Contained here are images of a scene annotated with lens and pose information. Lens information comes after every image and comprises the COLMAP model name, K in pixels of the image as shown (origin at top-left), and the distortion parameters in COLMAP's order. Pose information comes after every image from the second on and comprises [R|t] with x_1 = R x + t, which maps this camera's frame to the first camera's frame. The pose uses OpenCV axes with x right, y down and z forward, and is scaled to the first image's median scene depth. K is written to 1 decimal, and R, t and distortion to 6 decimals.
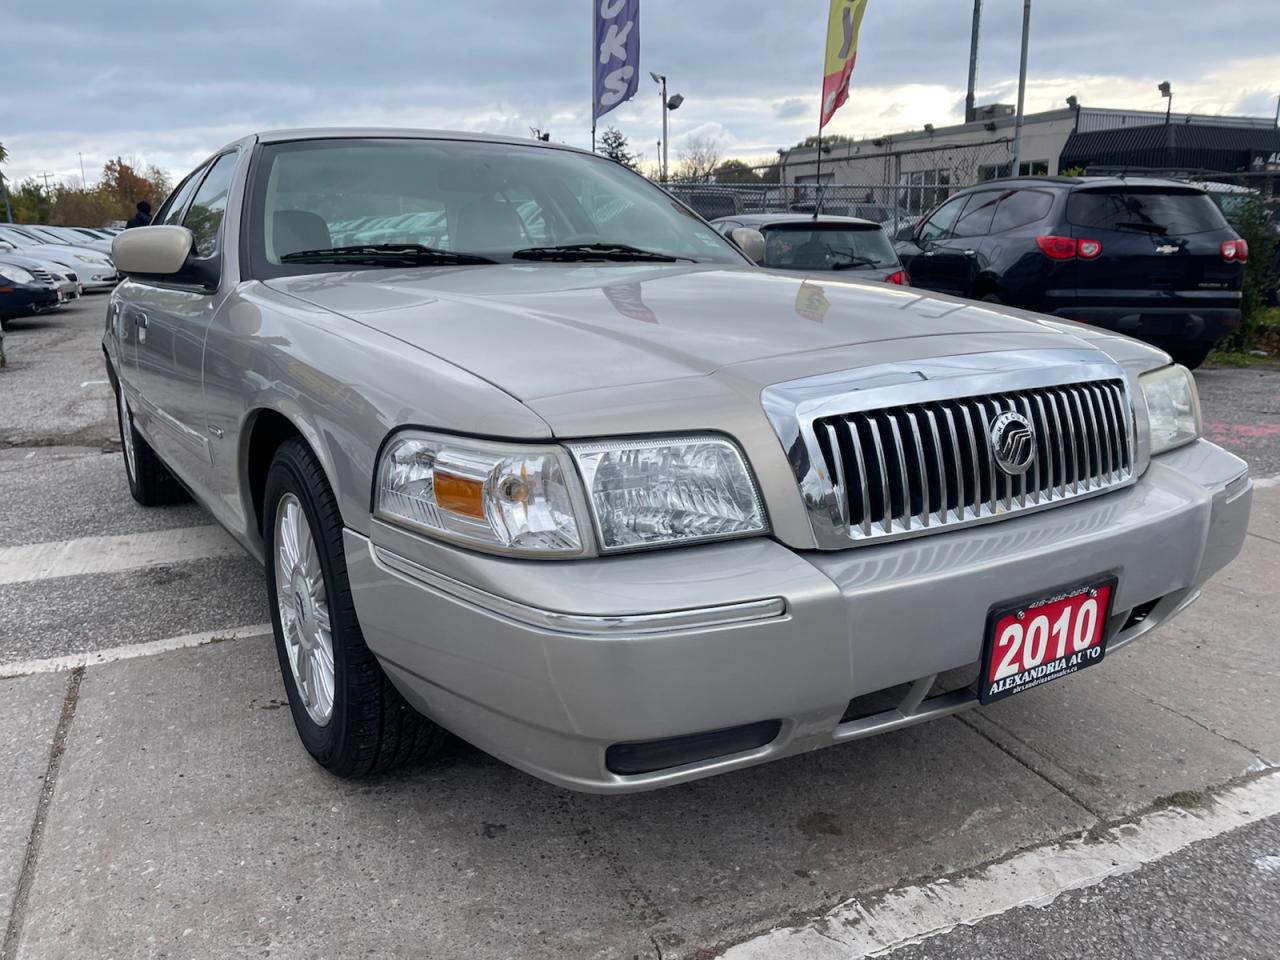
lens RADIAL K [[979.8, 0, 636.7], [0, 979.8, 475.3], [0, 0, 1]] dist [0.078393, -0.106784]
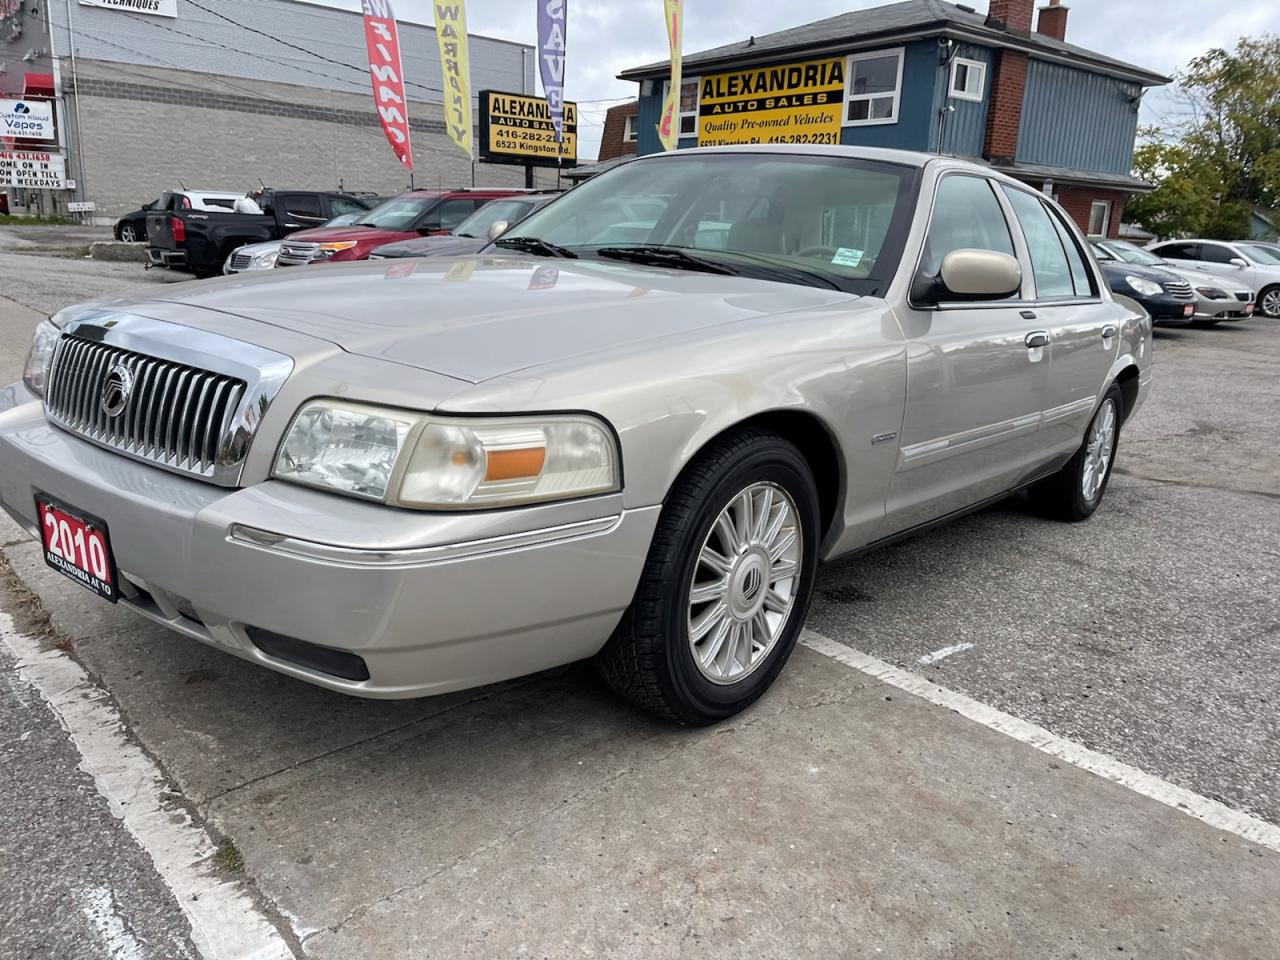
lens RADIAL K [[979.8, 0, 636.7], [0, 979.8, 475.3], [0, 0, 1]] dist [0.078393, -0.106784]
pose [[0.310965, 0.249556, -0.917073, 1.013101], [-0.268058, 0.948768, 0.167287, -0.182178], [0.911837, 0.193809, 0.361929, 0.680728]]
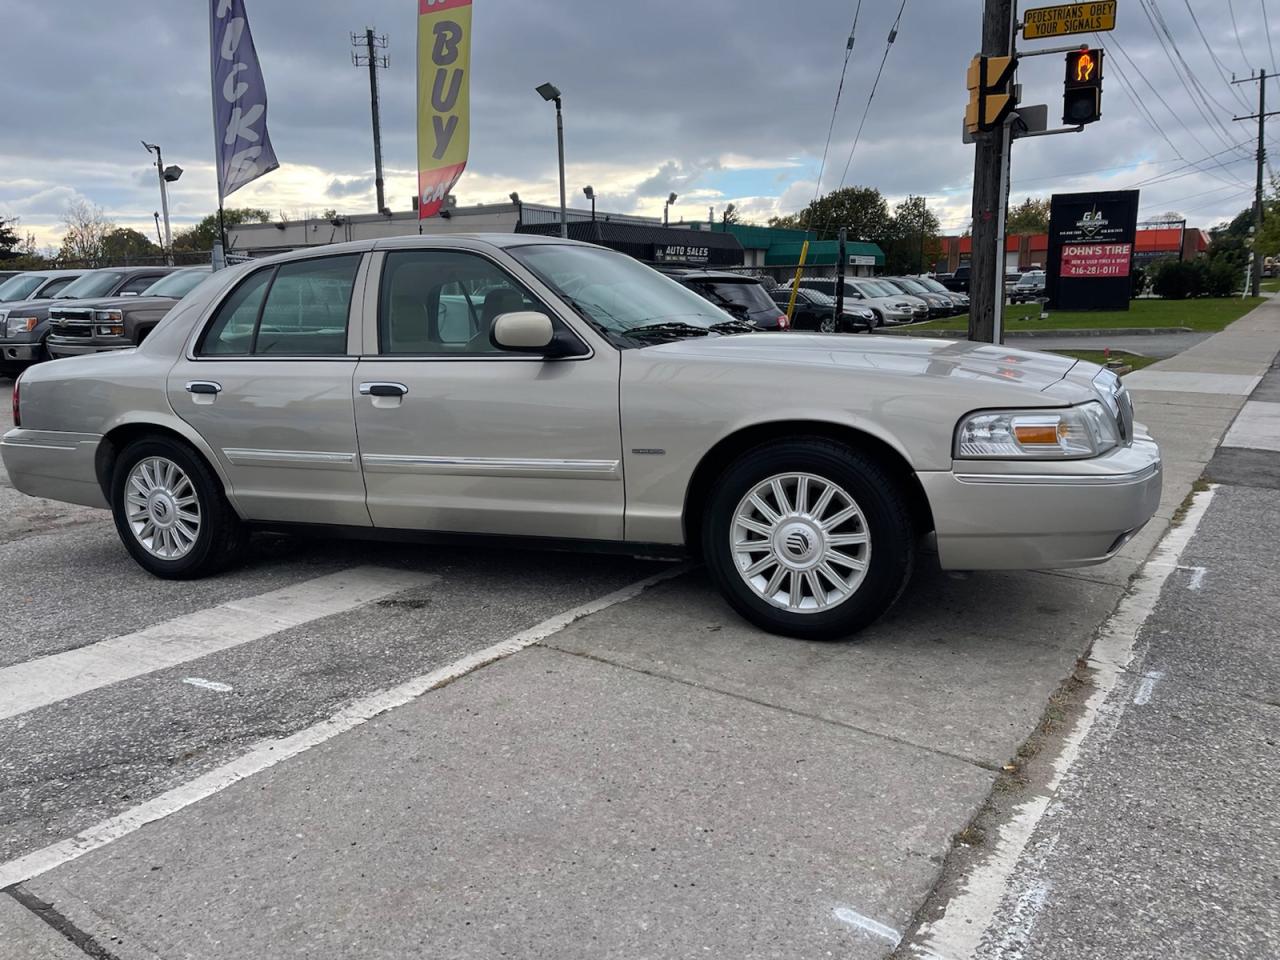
lens RADIAL K [[980.7, 0, 640.0], [0, 980.7, 480.0], [0, 0, 1]] dist [0.045384, -0.000147]
pose [[0.839954, -0.096807, 0.533954, -1.028392], [0.132808, 0.990709, -0.029301, 0.032439], [-0.526156, 0.095525, 0.845006, -0.174901]]
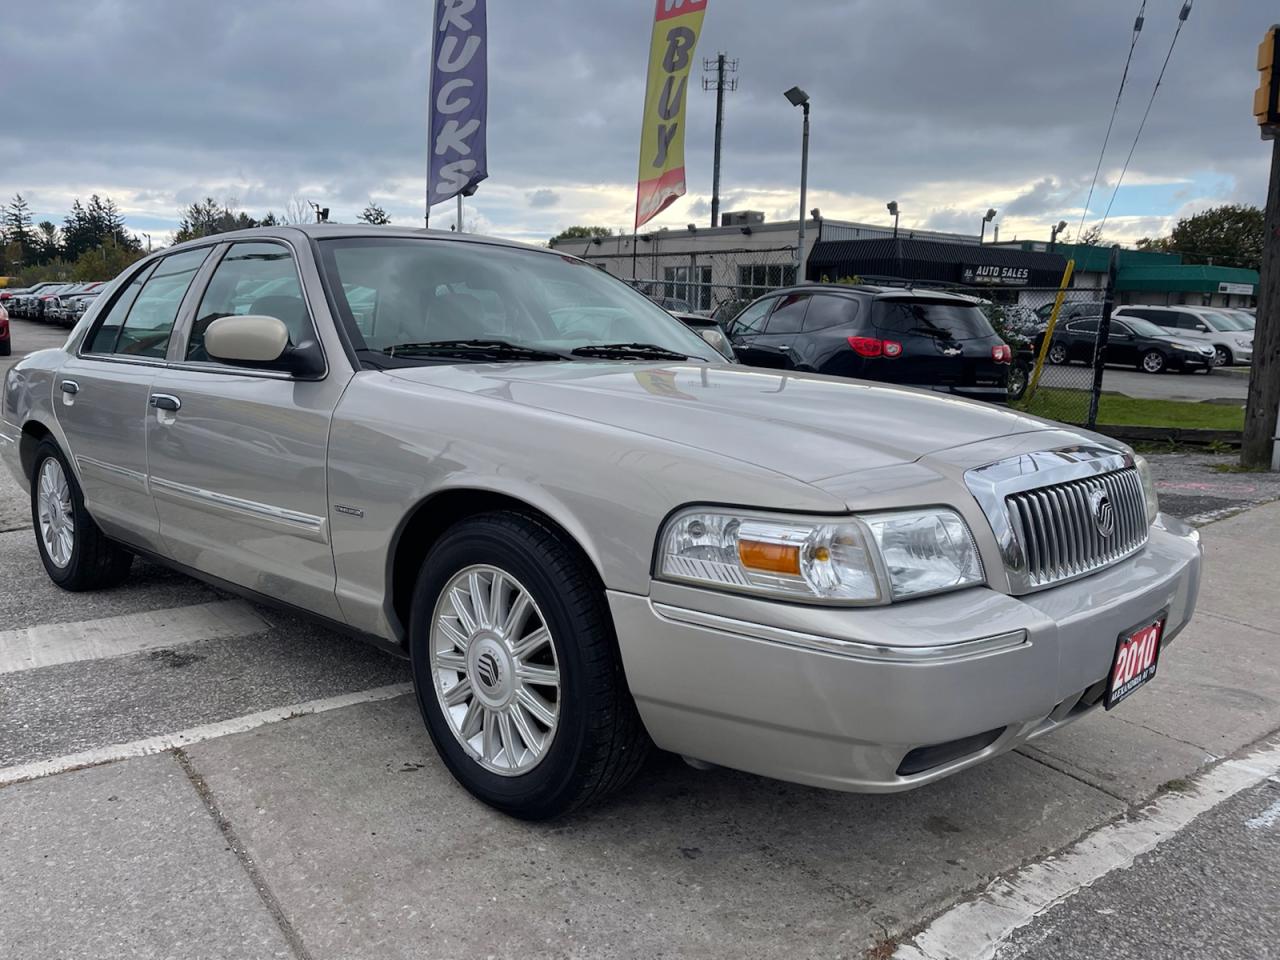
lens RADIAL K [[979.8, 0, 636.7], [0, 979.8, 475.3], [0, 0, 1]] dist [0.078393, -0.106784]
pose [[0.970656, 0.000175, 0.240474, -0.325355], [0.018761, 0.996897, -0.076454, 0.004085], [-0.239741, 0.078723, 0.967640, -0.091864]]
